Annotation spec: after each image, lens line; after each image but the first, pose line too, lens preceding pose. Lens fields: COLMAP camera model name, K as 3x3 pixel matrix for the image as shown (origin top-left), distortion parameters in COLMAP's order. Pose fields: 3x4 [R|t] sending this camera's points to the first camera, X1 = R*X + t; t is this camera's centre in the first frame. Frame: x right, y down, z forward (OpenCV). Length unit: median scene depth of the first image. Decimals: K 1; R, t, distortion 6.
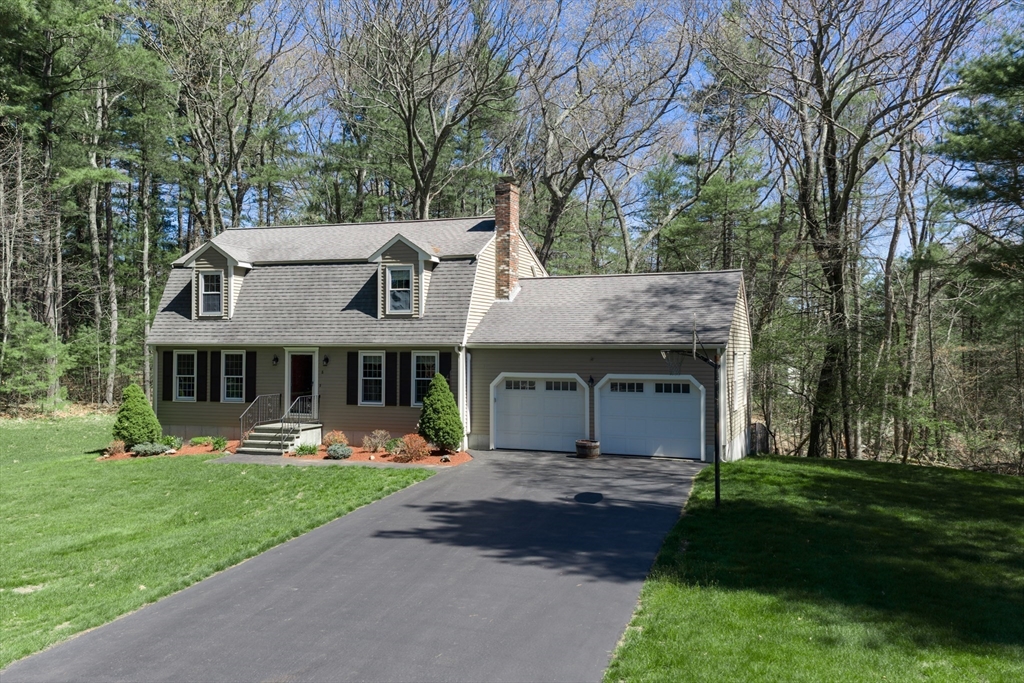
lens RADIAL K [[784.4, 0, 514.7], [0, 784.4, 352.5], [0, 0, 1]] dist [0.164779, -0.001751]
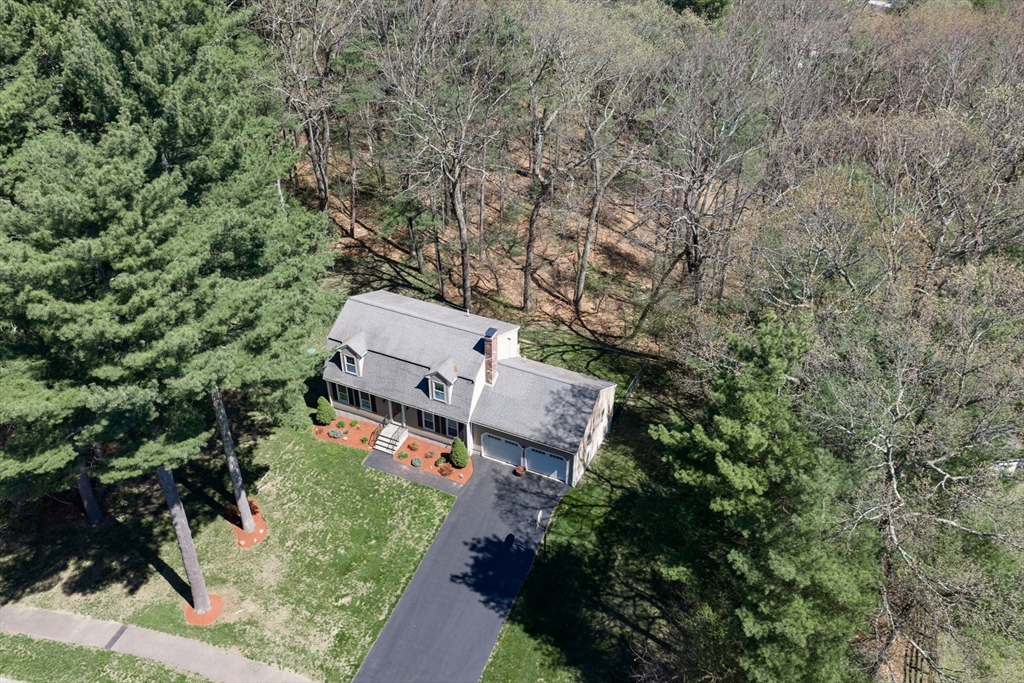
lens RADIAL K [[860.4, 0, 512.0], [0, 860.4, 341.5], [0, 0, 1]] dist [0.005072, -0.005567]
pose [[0.996135, 0.046940, -0.074236, 0.208891], [0.004885, 0.814291, 0.580436, -1.479806], [0.087695, -0.578555, 0.810915, -0.763453]]
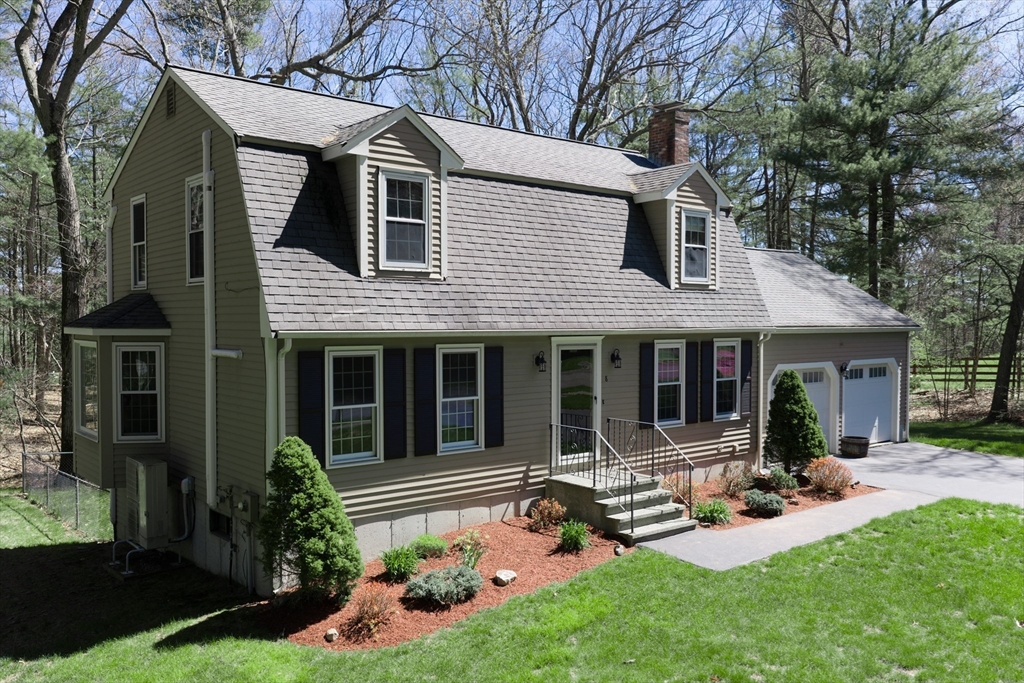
lens RADIAL K [[860.4, 0, 512.0], [0, 860.4, 341.5], [0, 0, 1]] dist [0.005072, -0.005567]
pose [[0.504383, -0.027960, 0.863027, -0.810999], [-0.004588, 0.999375, 0.035058, -0.023884], [-0.863468, -0.021642, 0.503939, 0.735776]]
